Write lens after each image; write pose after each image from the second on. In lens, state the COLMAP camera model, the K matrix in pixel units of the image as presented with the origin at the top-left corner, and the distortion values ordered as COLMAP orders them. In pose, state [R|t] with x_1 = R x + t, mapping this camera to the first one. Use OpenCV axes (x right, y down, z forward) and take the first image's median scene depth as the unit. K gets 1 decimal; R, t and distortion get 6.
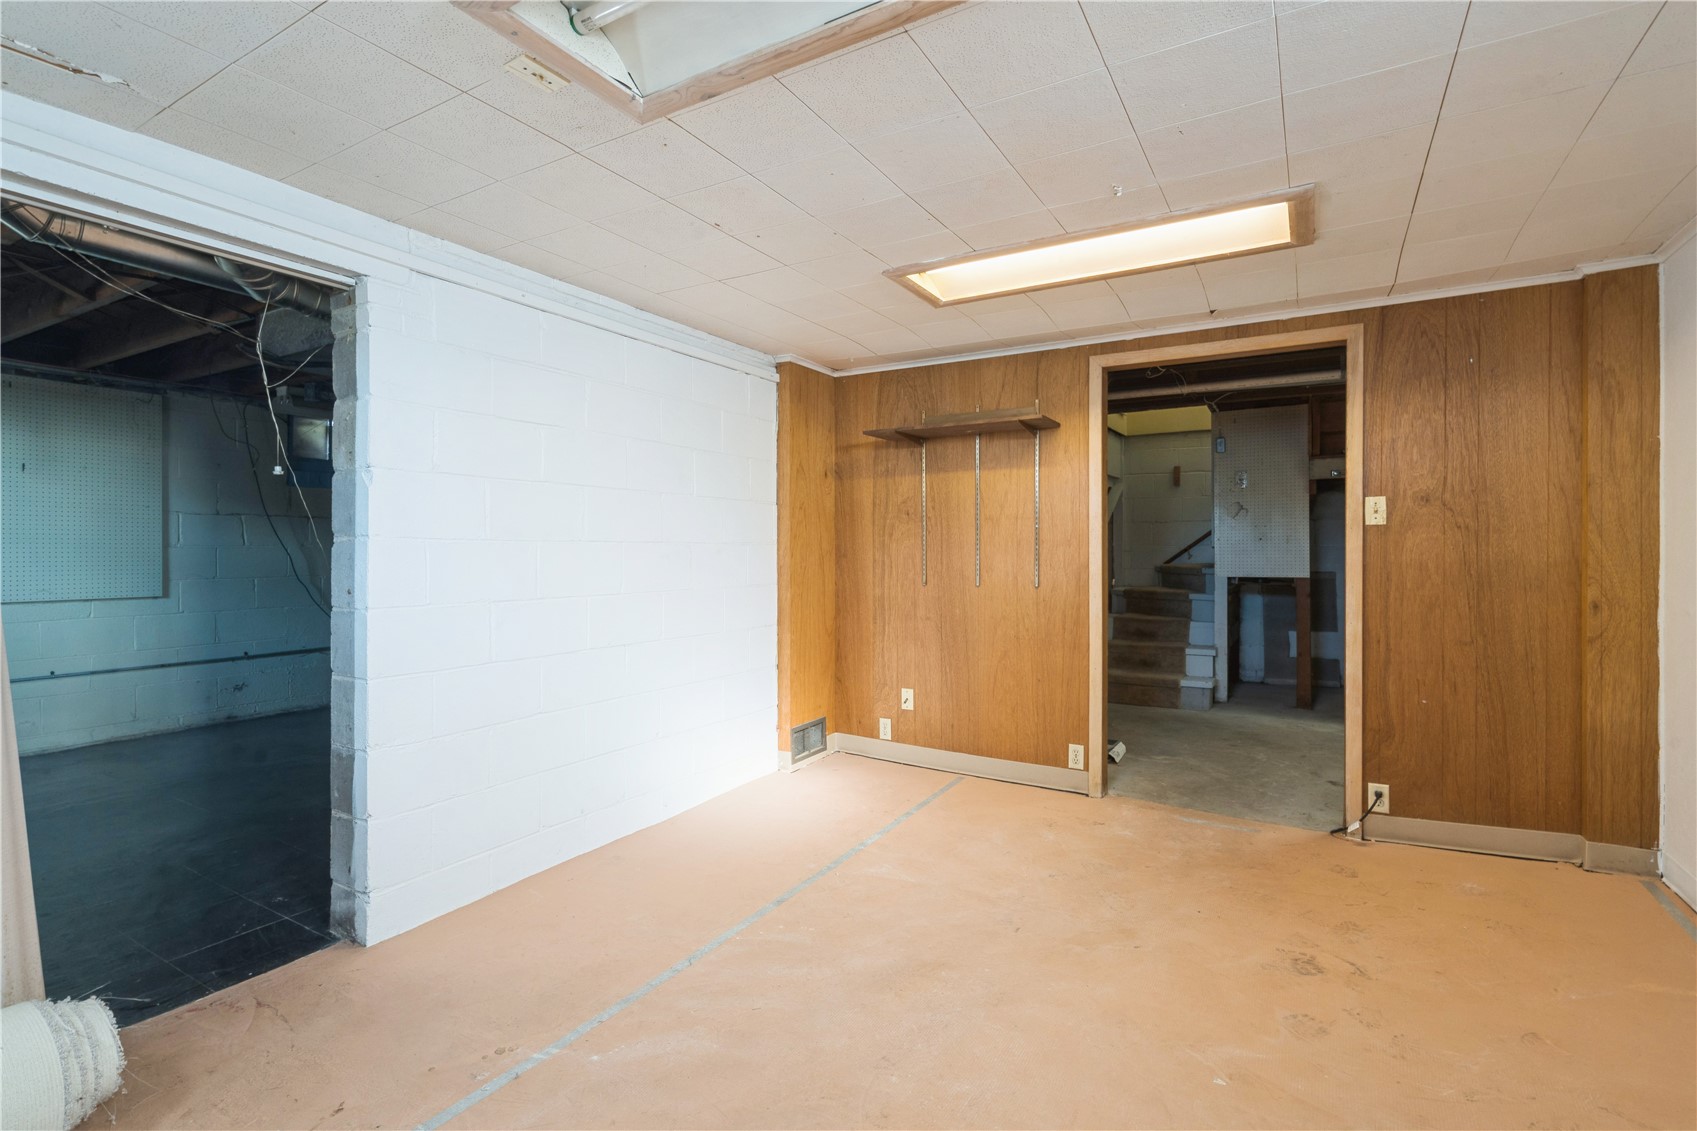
lens RADIAL K [[796.9, 0, 849.3], [0, 796.9, 553.3], [0, 0, 1]] dist [0.003673, 0.001239]
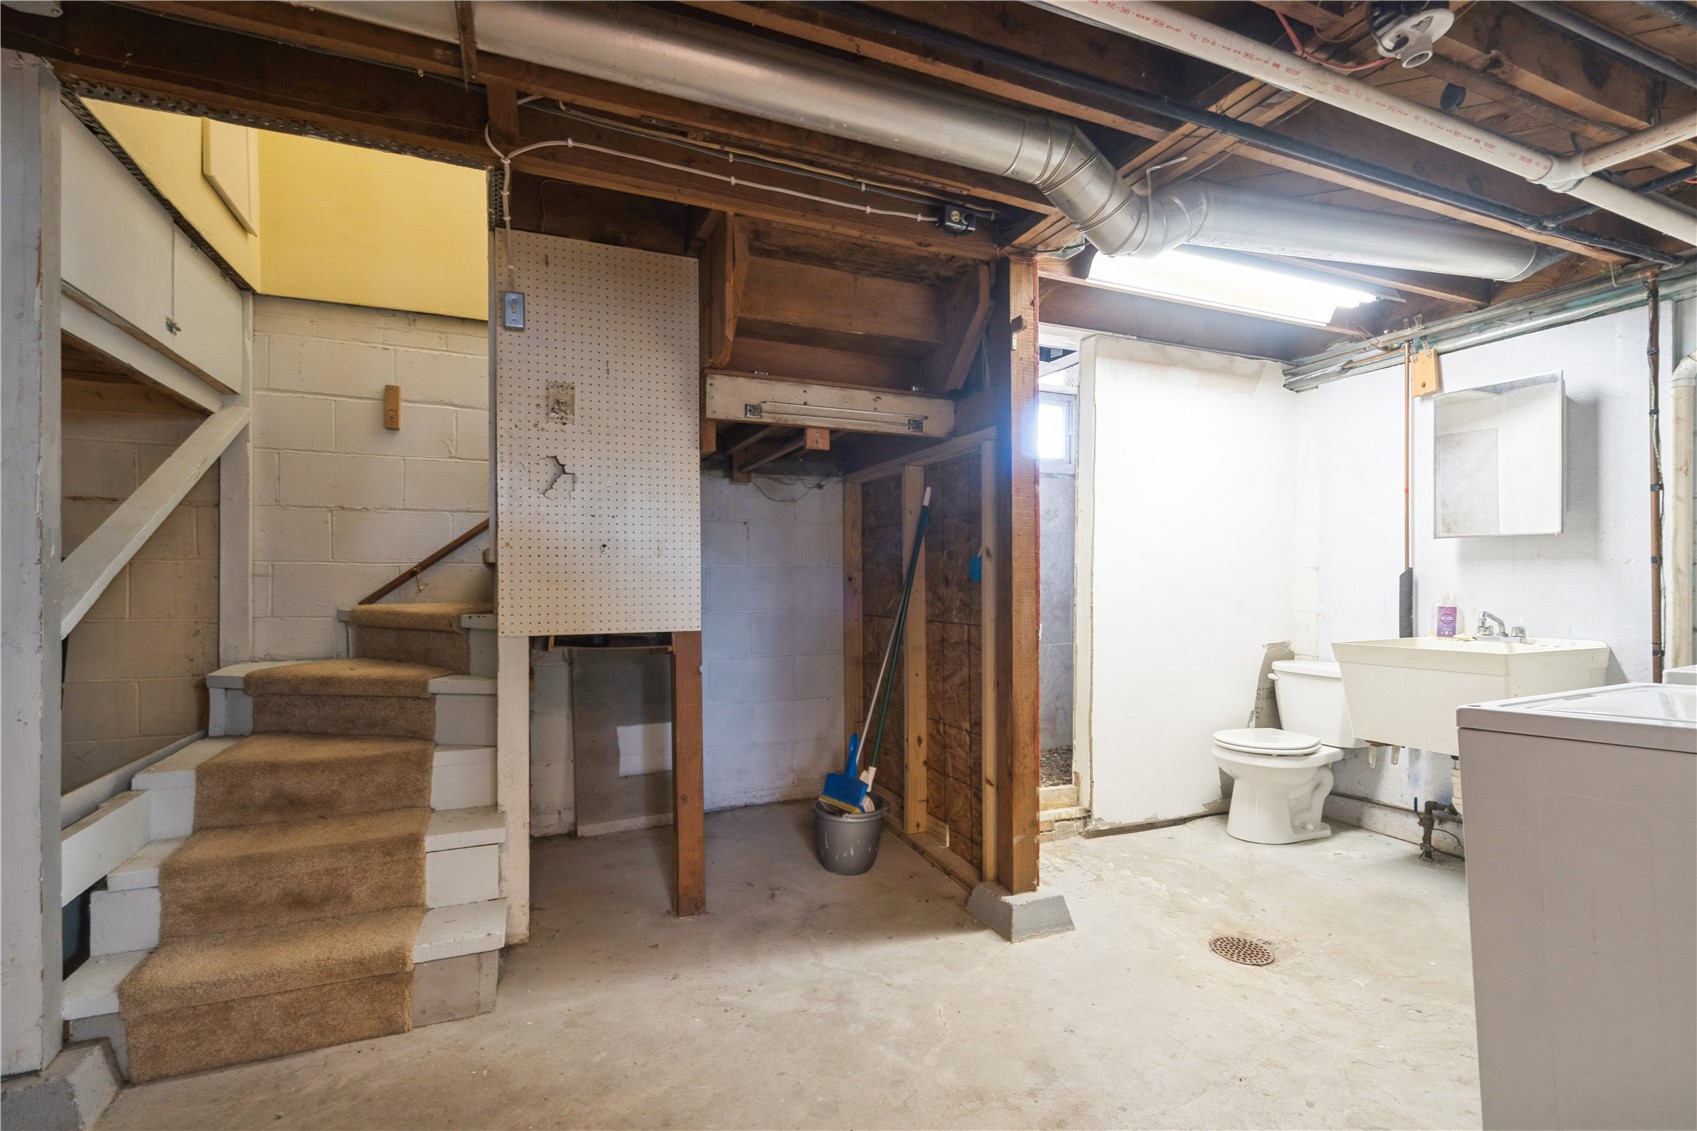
lens RADIAL K [[796.9, 0, 851.9], [0, 796.9, 570.2], [0, 0, 1]] dist [0.003673, 0.001239]
pose [[0.598622, 0.007806, 0.800994, 0.230730], [0.003680, 0.999915, -0.012494, 0.001256], [-0.801023, 0.010427, 0.598542, 0.585879]]
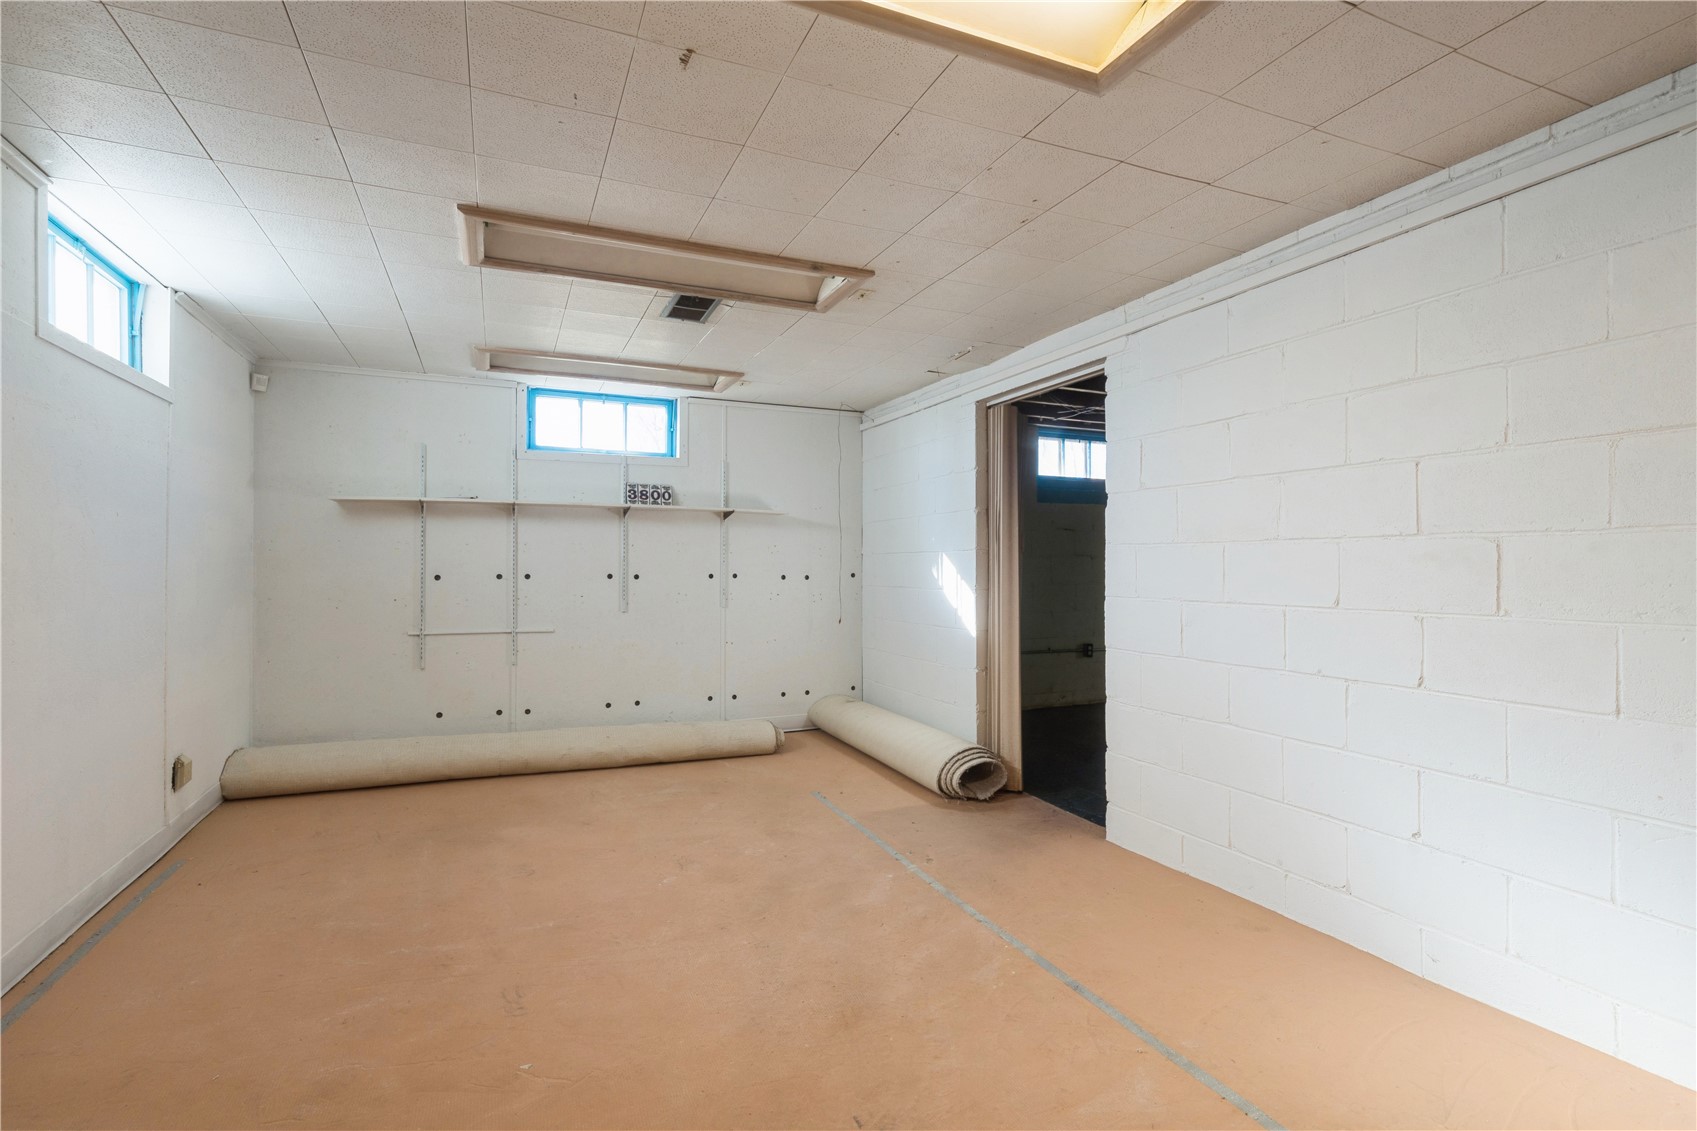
lens RADIAL K [[796.9, 0, 846.7], [0, 796.9, 565.1], [0, 0, 1]] dist [0.003673, 0.001239]
pose [[-0.586116, -0.000397, -0.810227, 0.880980], [-0.001342, 0.999999, 0.000481, 0.016299], [0.810226, 0.001369, -0.586116, 1.621897]]
